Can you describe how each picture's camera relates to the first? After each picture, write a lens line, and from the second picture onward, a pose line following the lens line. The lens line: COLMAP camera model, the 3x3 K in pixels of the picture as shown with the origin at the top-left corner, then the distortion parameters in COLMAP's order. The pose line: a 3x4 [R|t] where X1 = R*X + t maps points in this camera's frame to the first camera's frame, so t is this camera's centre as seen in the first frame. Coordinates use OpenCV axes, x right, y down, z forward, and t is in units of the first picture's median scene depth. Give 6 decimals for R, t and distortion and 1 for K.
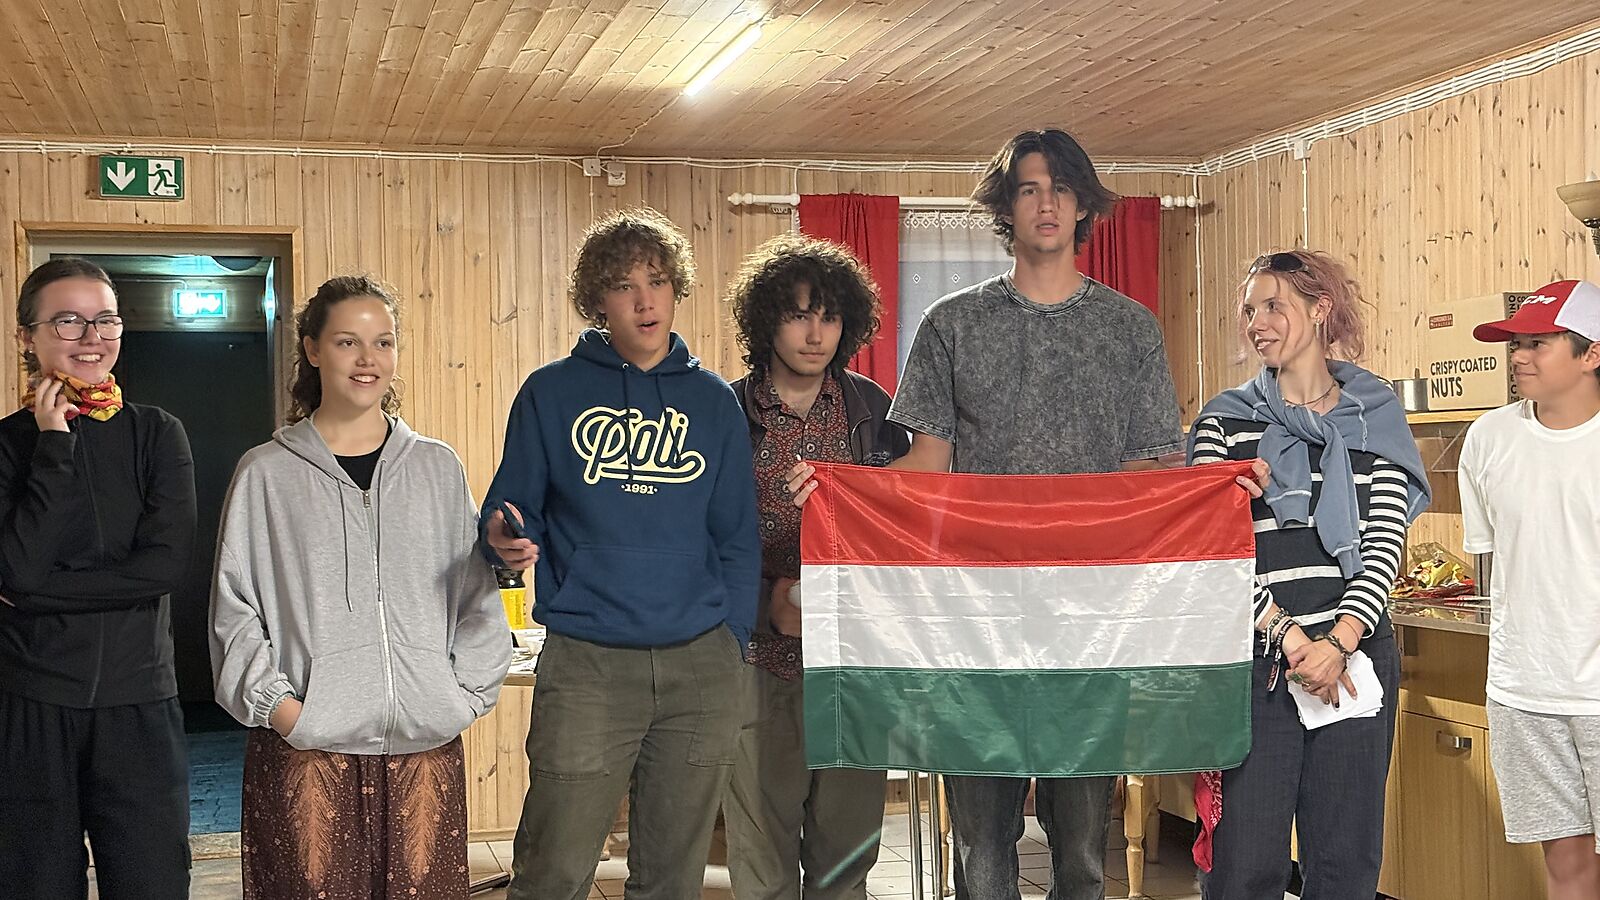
lens RADIAL K [[2217.7, 0, 793.8], [0, 2217.7, 448.2], [0, 0, 1]] dist [0.145667, 0.000000]
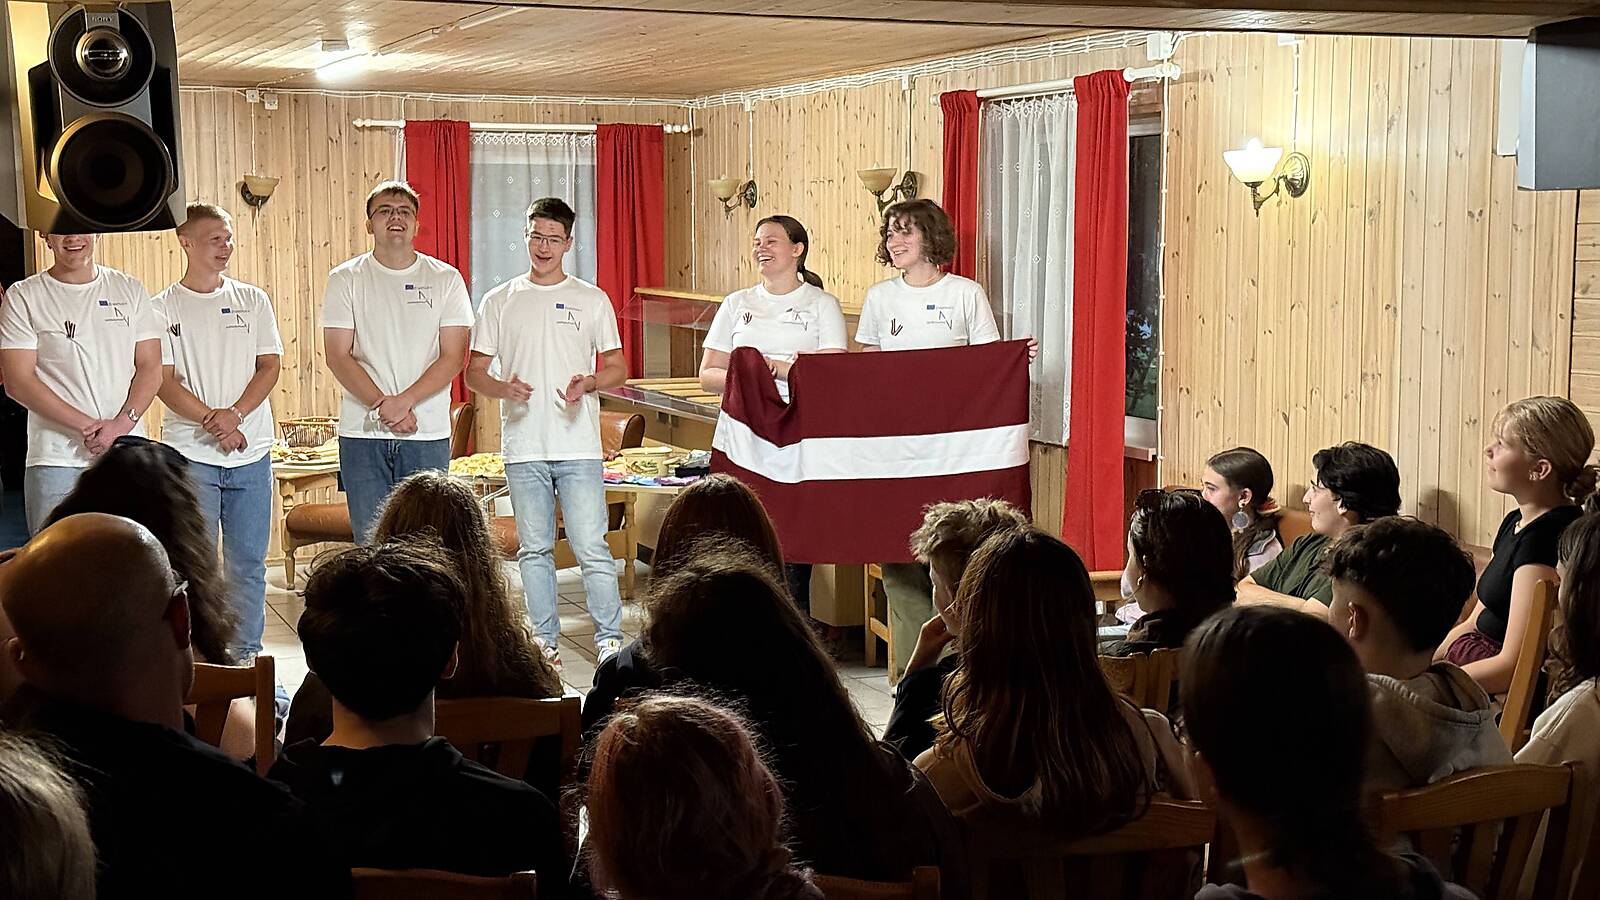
lens RADIAL K [[2217.7, 0, 803.5], [0, 2217.7, 451.7], [0, 0, 1]] dist [0.145667, 0.000000]
pose [[0.988084, 0.001399, 0.153906, 0.034259], [-0.018185, 0.994016, 0.107711, -0.062414], [-0.152834, -0.109226, 0.982197, -0.462225]]
